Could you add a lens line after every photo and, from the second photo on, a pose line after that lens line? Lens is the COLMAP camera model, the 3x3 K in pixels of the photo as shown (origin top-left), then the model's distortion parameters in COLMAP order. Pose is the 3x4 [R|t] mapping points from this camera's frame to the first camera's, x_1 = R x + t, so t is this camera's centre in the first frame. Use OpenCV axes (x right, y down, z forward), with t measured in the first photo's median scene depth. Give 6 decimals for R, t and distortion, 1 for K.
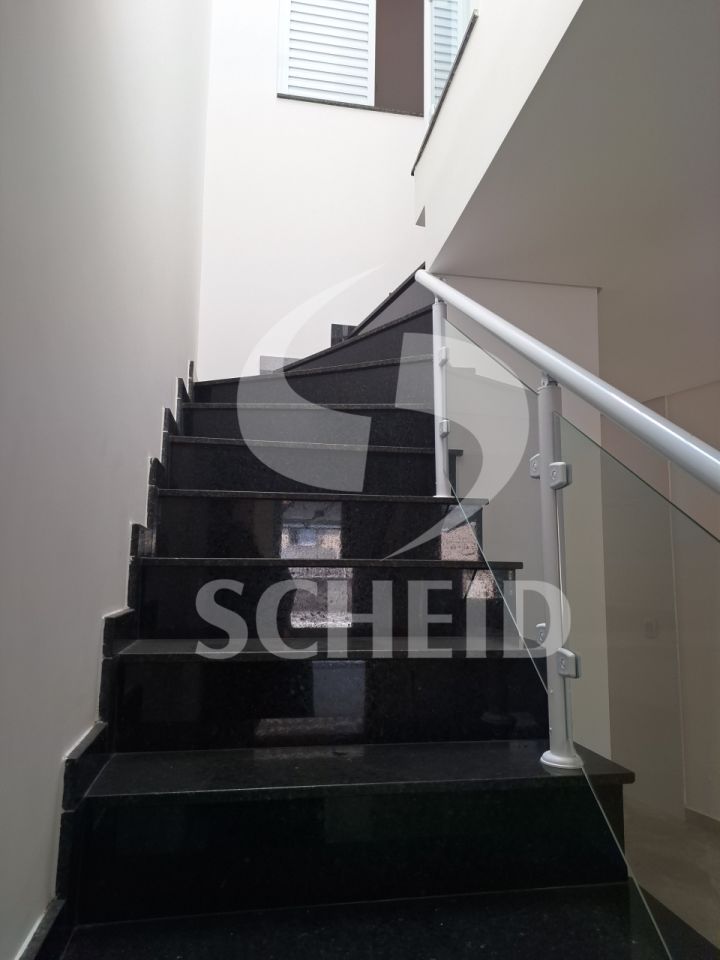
lens RADIAL K [[655.4, 0, 360.0], [0, 655.4, 480.0], [0, 0, 1]] dist [0.036125, -0.037711]
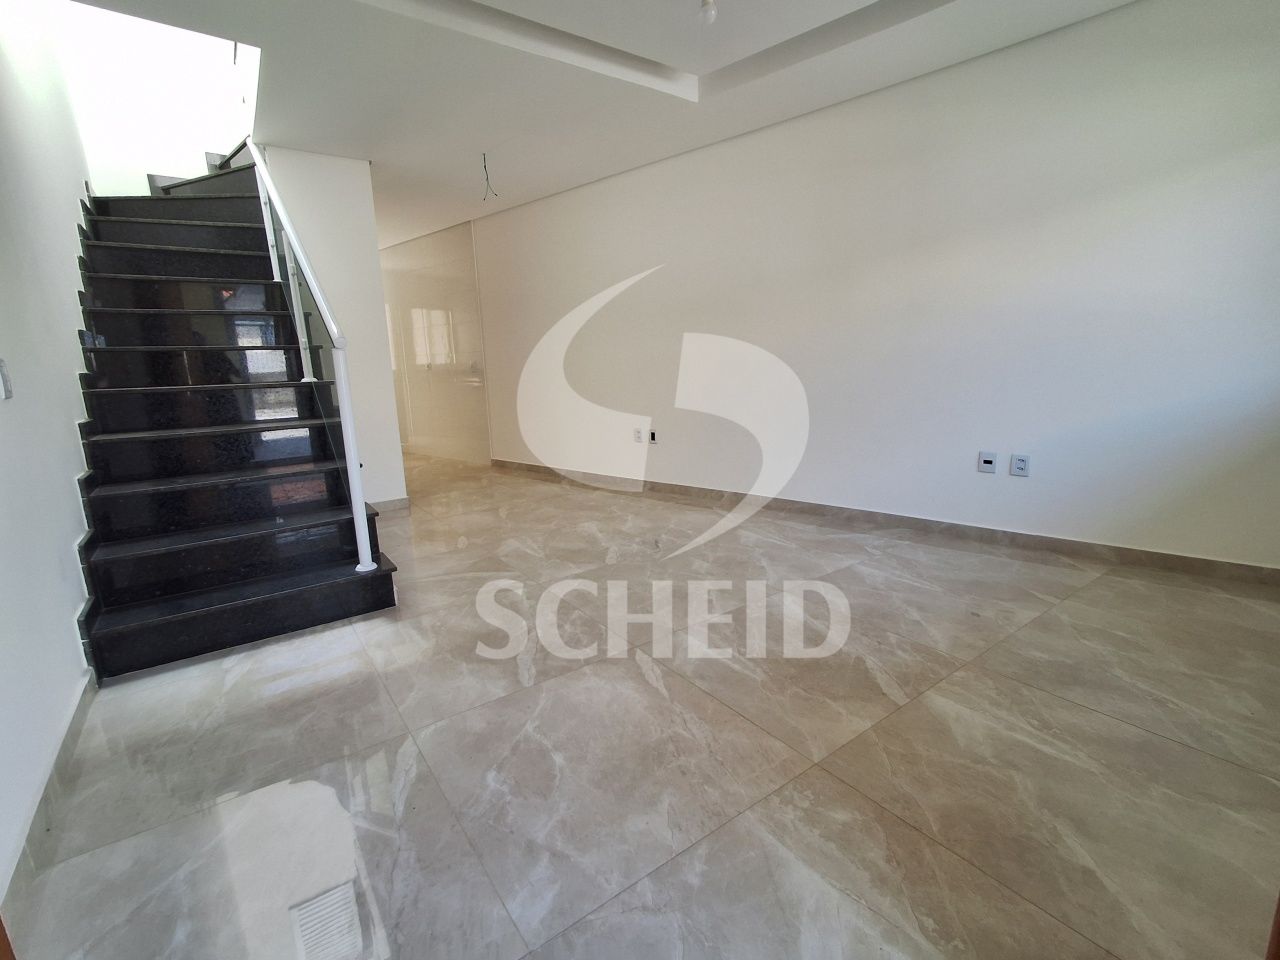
lens RADIAL K [[586.5, 0, 644.2], [0, 586.5, 475.1], [0, 0, 1]] dist [-0.002114, -0.000097]
pose [[0.895668, -0.125003, 0.426795, 0.247854], [-0.022687, 0.945592, 0.324562, -0.014213], [-0.444145, -0.300383, 0.844100, -0.956790]]
